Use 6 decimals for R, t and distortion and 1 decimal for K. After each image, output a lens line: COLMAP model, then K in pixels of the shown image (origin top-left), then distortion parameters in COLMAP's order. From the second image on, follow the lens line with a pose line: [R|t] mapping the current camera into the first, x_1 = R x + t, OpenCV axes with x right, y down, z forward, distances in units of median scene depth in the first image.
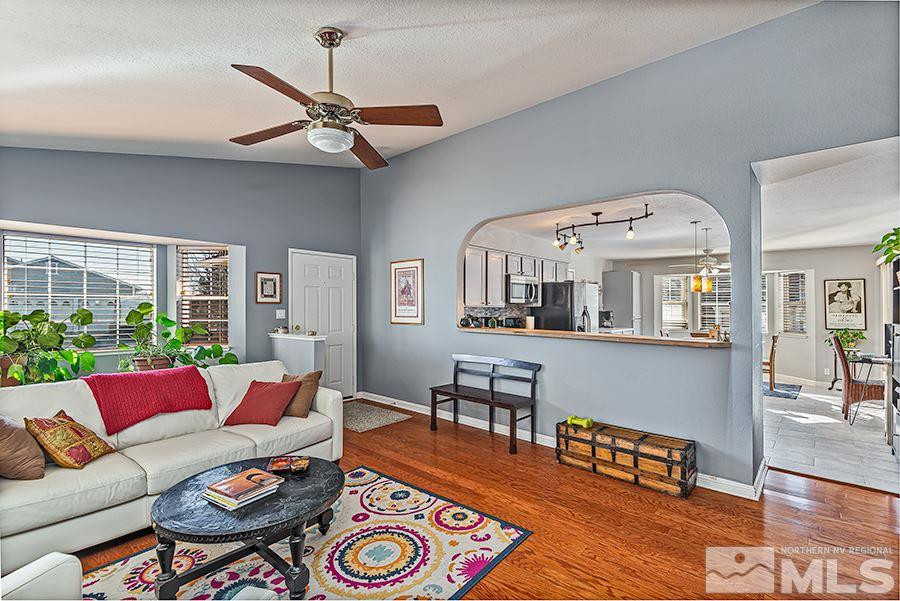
lens RADIAL K [[407.8, 0, 454.0], [0, 407.8, 301.9], [0, 0, 1]] dist [0.034958, -0.021047]
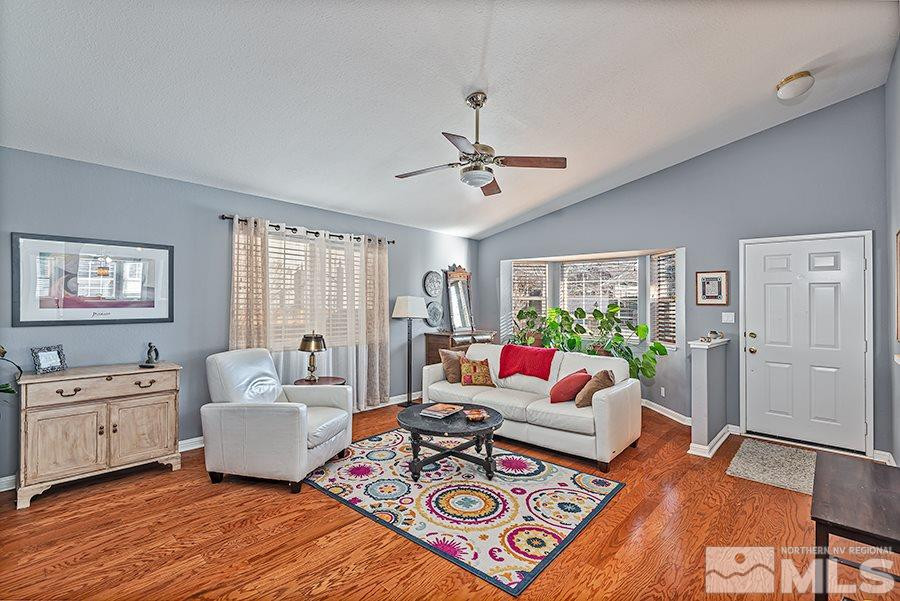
lens RADIAL K [[407.8, 0, 454.0], [0, 407.8, 301.9], [0, 0, 1]] dist [0.034958, -0.021047]
pose [[-0.018189, -0.006621, -0.999813, 0.912325], [-0.005241, 0.999965, -0.006527, 0.010412], [0.999821, 0.005122, -0.018223, 0.840529]]
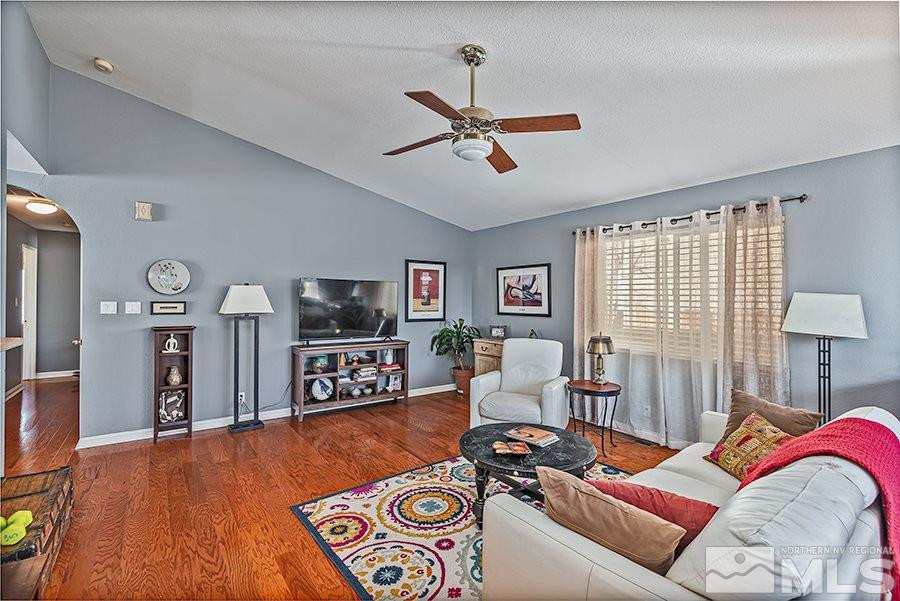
lens RADIAL K [[407.8, 0, 454.0], [0, 407.8, 301.9], [0, 0, 1]] dist [0.034958, -0.021047]
pose [[-0.976154, -0.018648, 0.216275, -0.422959], [-0.019748, 0.999801, -0.002927, 0.017179], [-0.216177, -0.007128, -0.976328, 1.844804]]
